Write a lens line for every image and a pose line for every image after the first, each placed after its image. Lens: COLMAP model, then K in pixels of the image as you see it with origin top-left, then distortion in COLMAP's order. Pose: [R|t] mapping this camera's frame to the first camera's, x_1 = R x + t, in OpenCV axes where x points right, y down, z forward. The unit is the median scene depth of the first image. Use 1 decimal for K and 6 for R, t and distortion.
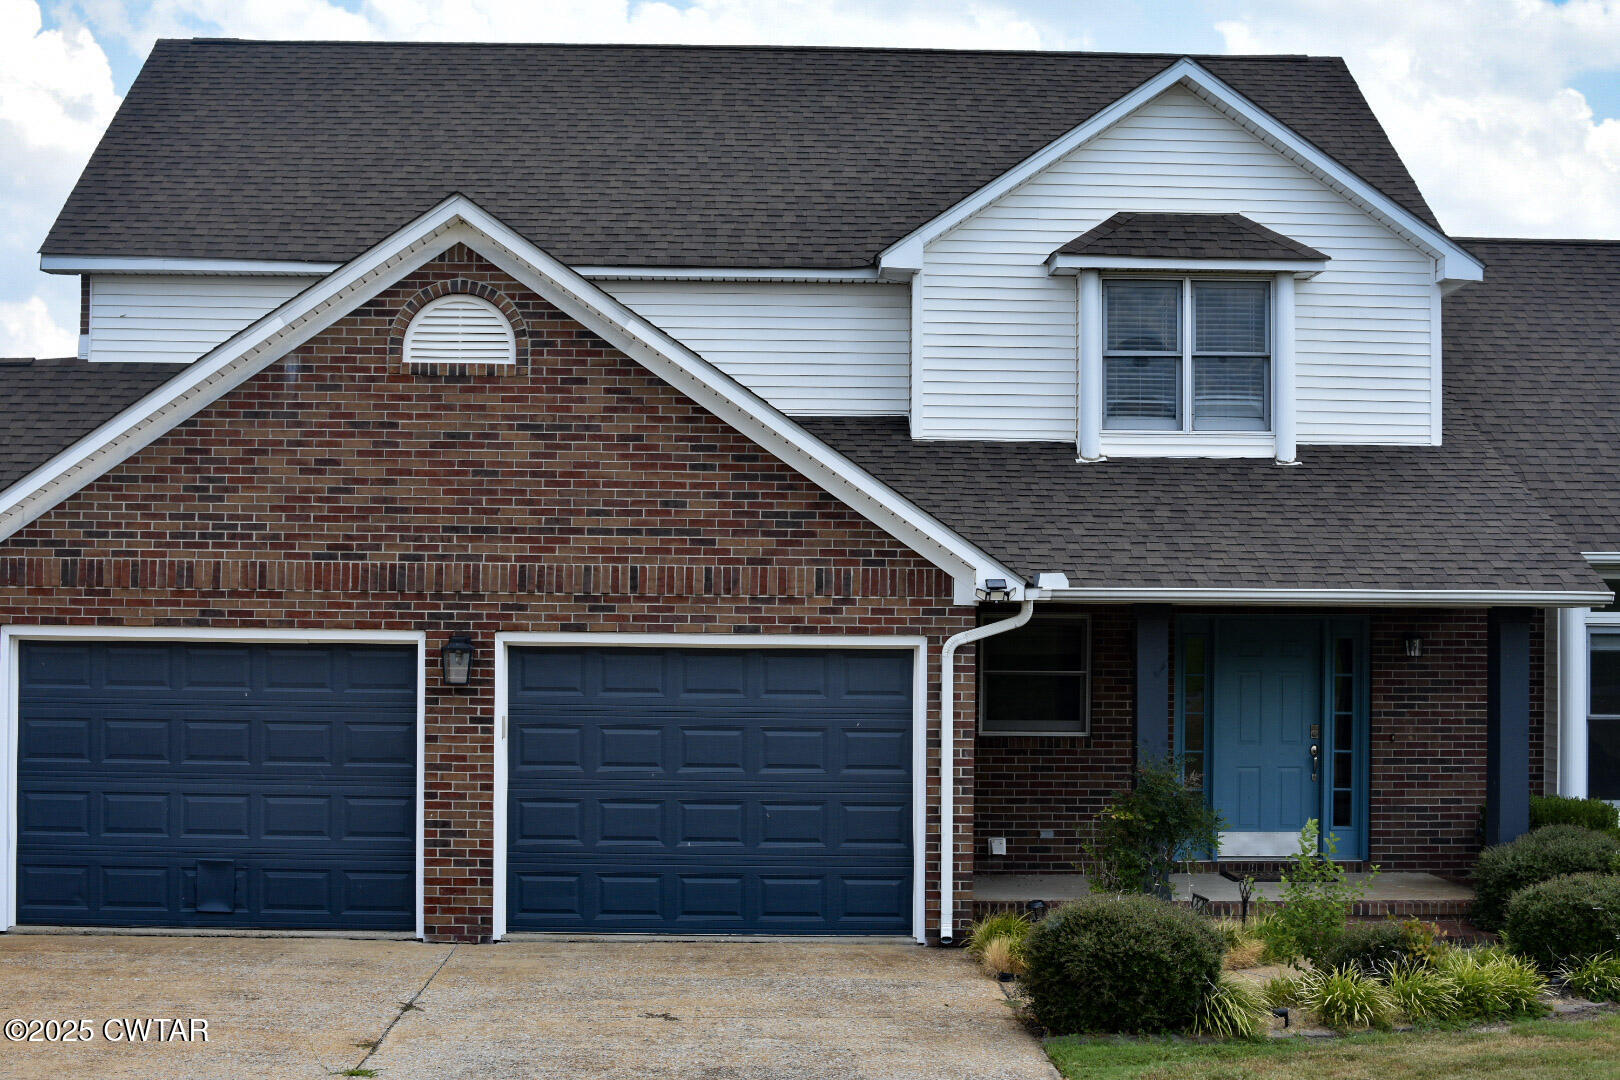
lens RADIAL K [[3650.1, 0, 809.4], [0, 3650.1, 539.4], [0, 0, 1]] dist [0.097738, 0.000000]
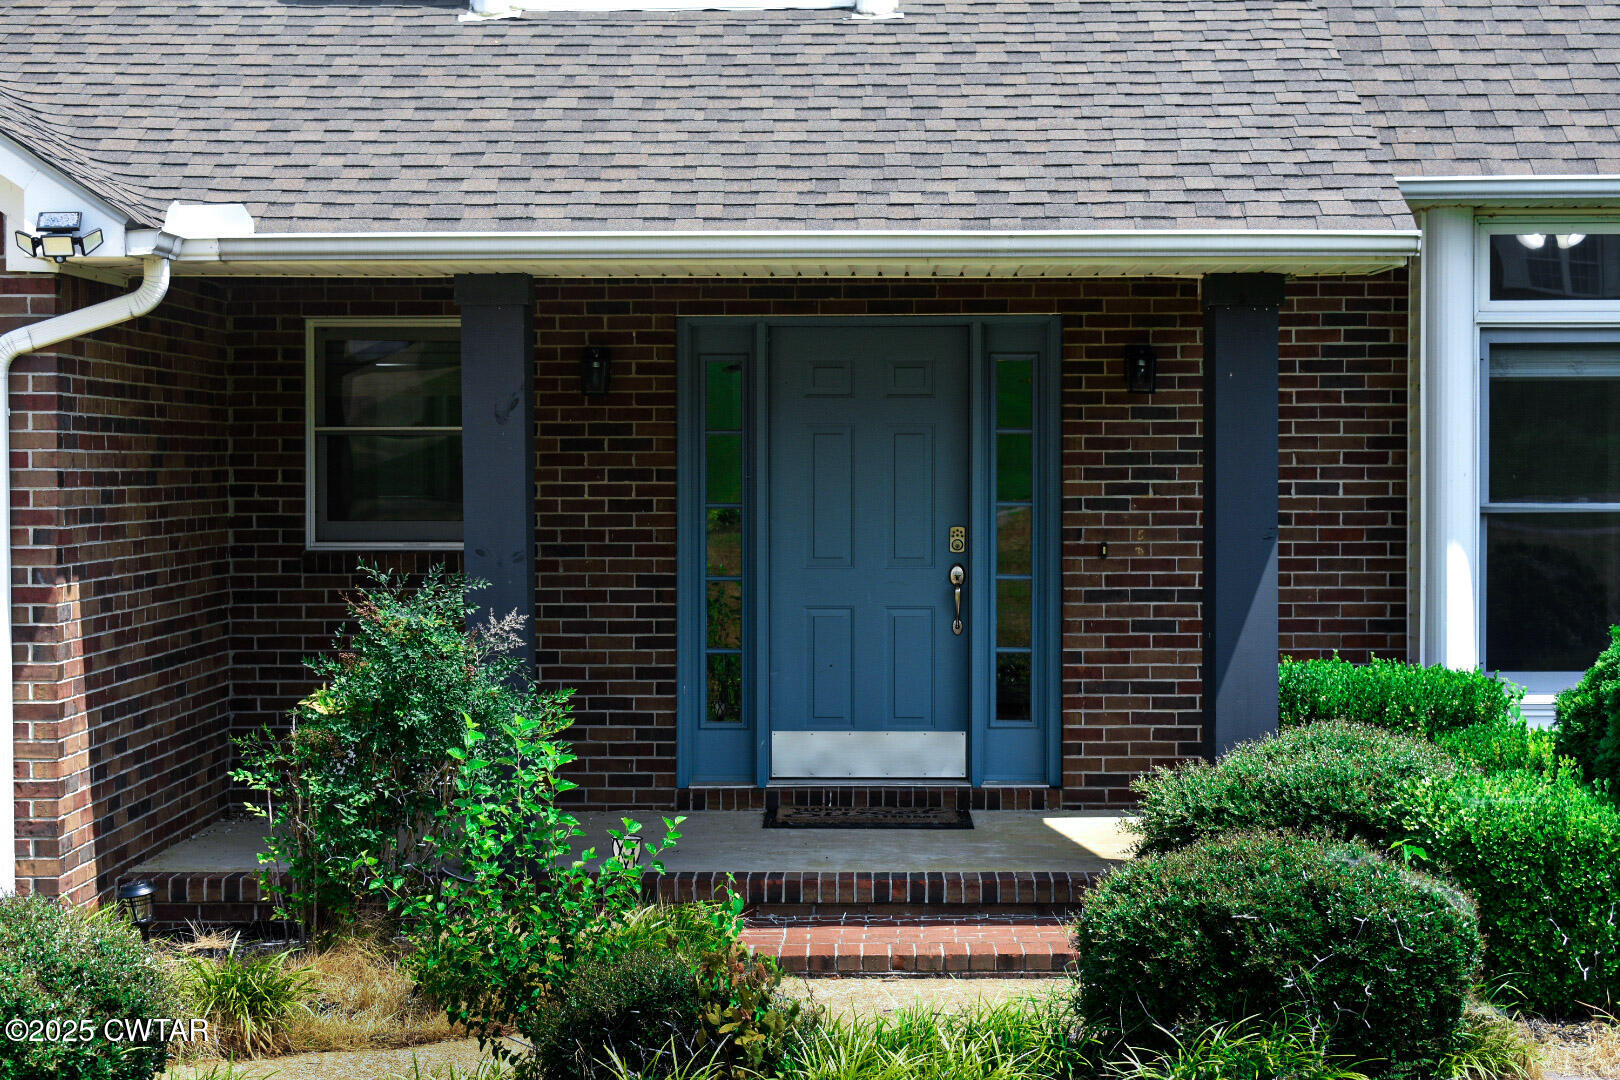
lens RADIAL K [[3650.1, 0, 810.5], [0, 3650.1, 542.0], [0, 0, 1]] dist [0.097738, 0.000000]
pose [[0.986105, -0.004635, -0.166057, 0.204236], [0.010803, 0.999284, 0.036260, 0.033806], [0.165770, -0.037550, 0.985449, 0.483785]]
